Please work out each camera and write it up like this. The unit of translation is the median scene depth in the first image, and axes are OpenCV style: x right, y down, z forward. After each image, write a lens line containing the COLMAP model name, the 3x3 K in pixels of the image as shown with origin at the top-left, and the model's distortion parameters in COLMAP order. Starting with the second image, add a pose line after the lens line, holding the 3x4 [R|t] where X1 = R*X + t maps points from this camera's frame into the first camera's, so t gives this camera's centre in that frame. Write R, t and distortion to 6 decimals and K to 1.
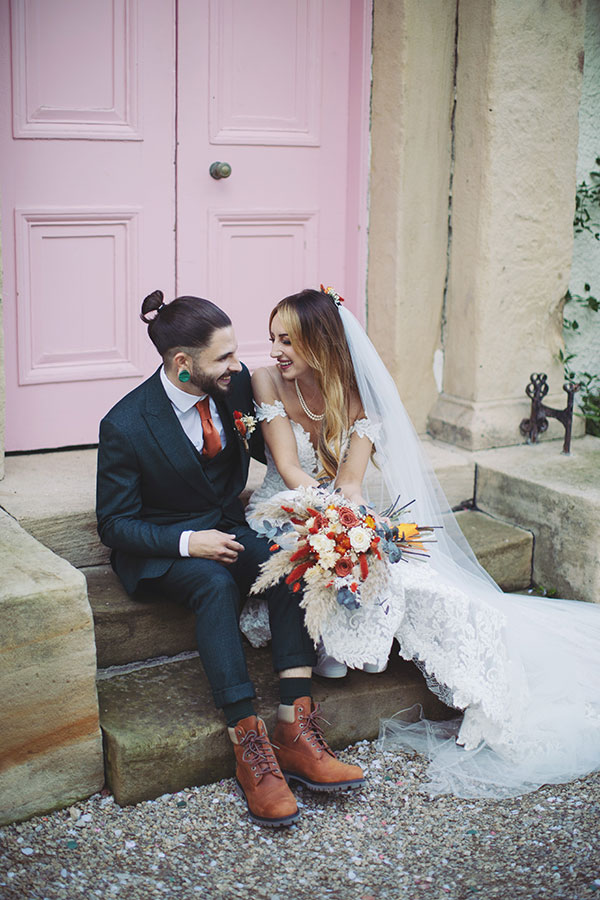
lens RADIAL K [[1297.1, 0, 299.8], [0, 1297.1, 447.4], [0, 0, 1]] dist [-0.103639, 0.000000]
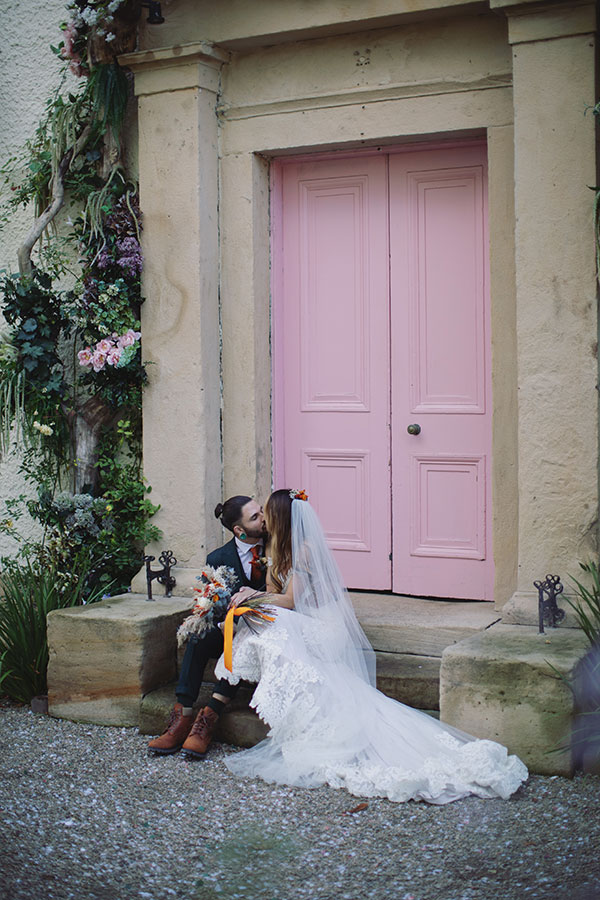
lens RADIAL K [[1297.1, 0, 299.6], [0, 1297.1, 450.8], [0, 0, 1]] dist [-0.103639, 0.000000]
pose [[0.520018, 0.015376, -0.854017, 1.233356], [-0.177262, 0.980013, -0.090292, -0.015810], [0.835559, 0.198338, 0.512350, 0.051729]]
